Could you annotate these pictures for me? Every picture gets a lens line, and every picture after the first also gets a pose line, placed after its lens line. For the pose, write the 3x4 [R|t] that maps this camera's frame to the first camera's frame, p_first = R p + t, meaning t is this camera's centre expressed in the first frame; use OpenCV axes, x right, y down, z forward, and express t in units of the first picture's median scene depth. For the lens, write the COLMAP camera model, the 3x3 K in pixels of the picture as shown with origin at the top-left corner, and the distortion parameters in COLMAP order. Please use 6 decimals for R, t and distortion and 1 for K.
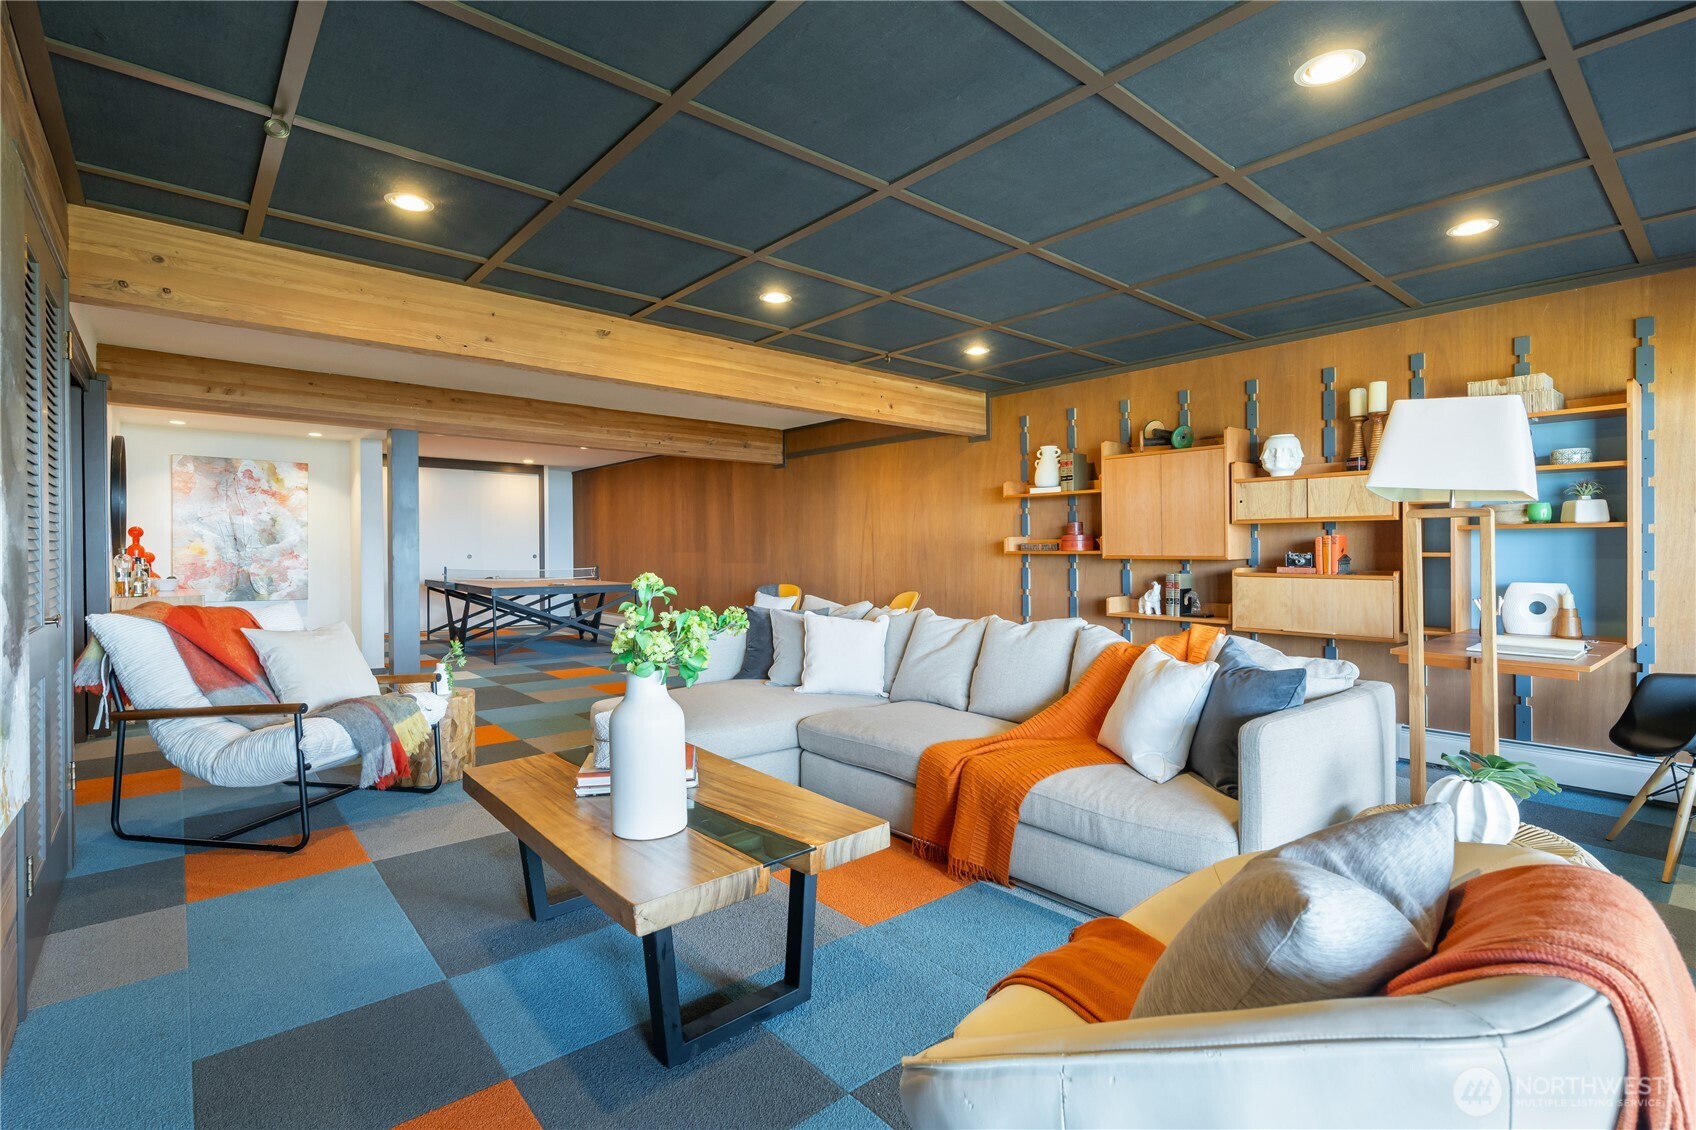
lens RADIAL K [[825.1, 0, 847.7], [0, 825.1, 544.3], [0, 0, 1]] dist [0.004674, 0.001387]
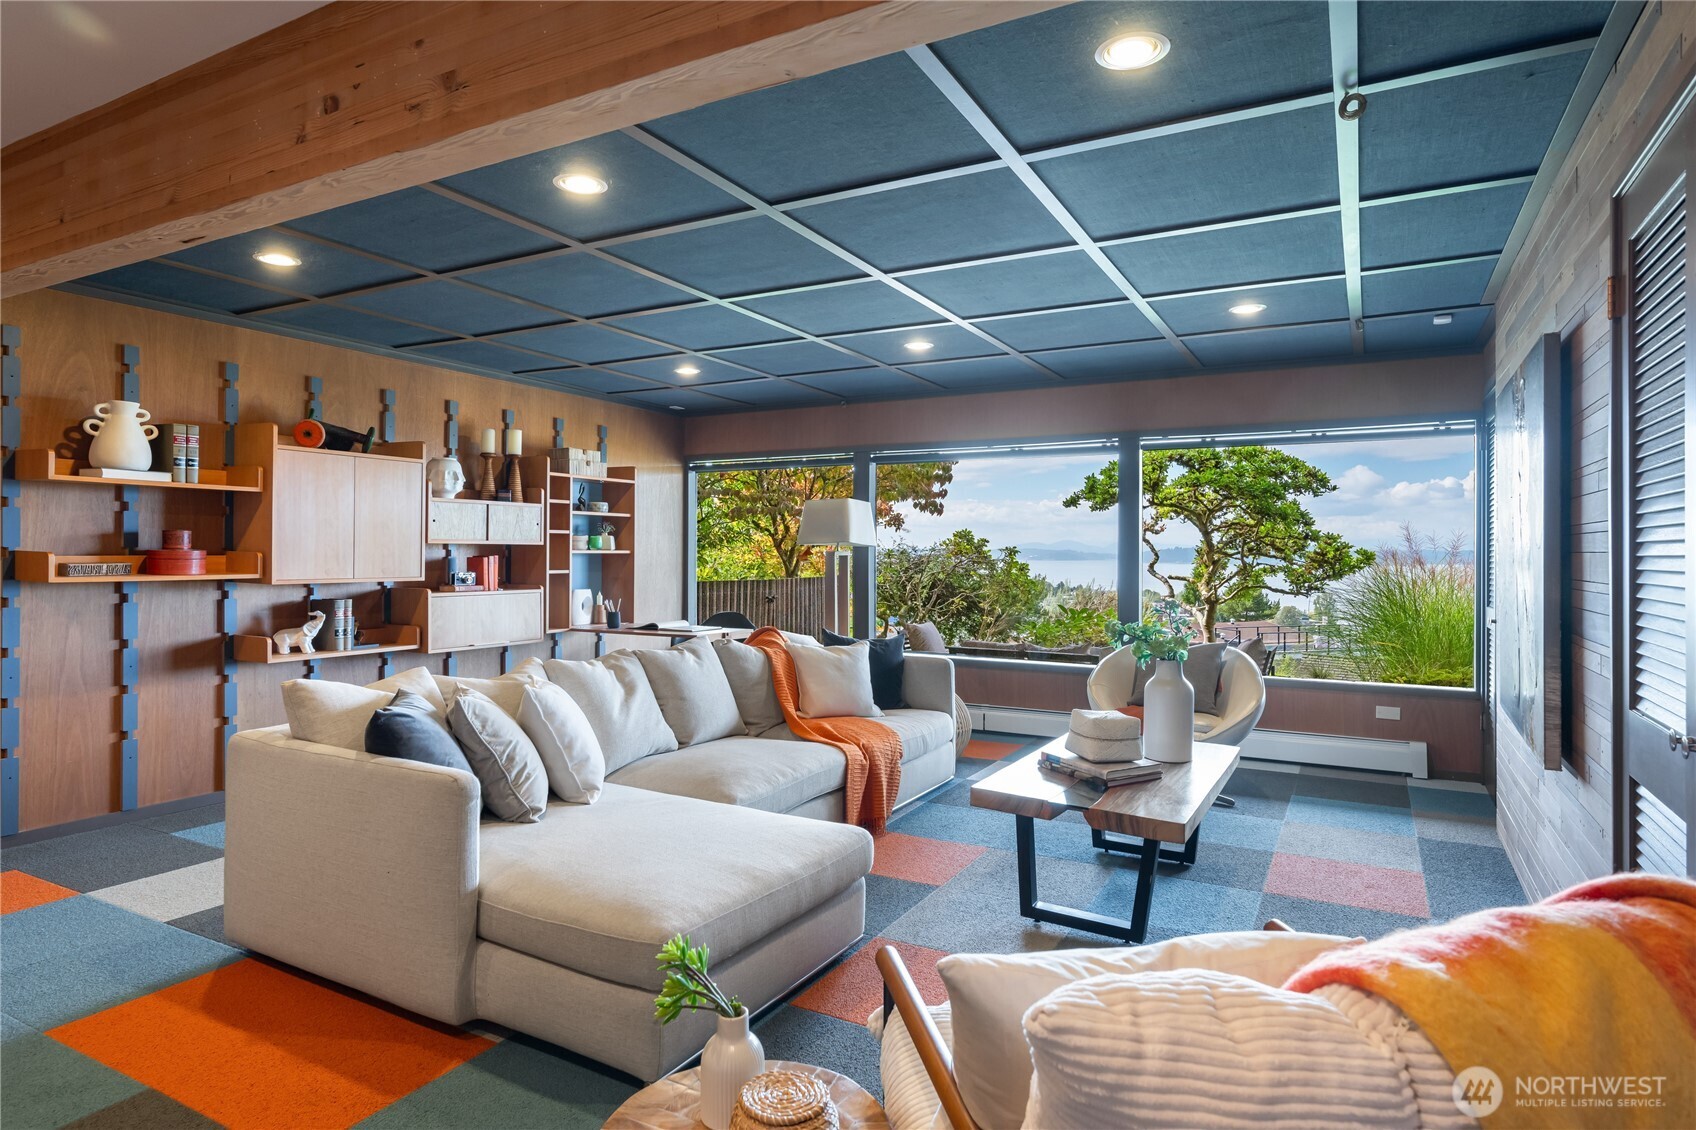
lens RADIAL K [[919.6, 0, 852.1], [0, 919.6, 542.9], [0, 0, 1]] dist [0.000803, -0.000470]
pose [[-0.333554, 0.004457, 0.942720, -0.717236], [-0.014892, 0.999839, -0.009997, -0.022022], [-0.942613, -0.017374, -0.333434, 0.910454]]
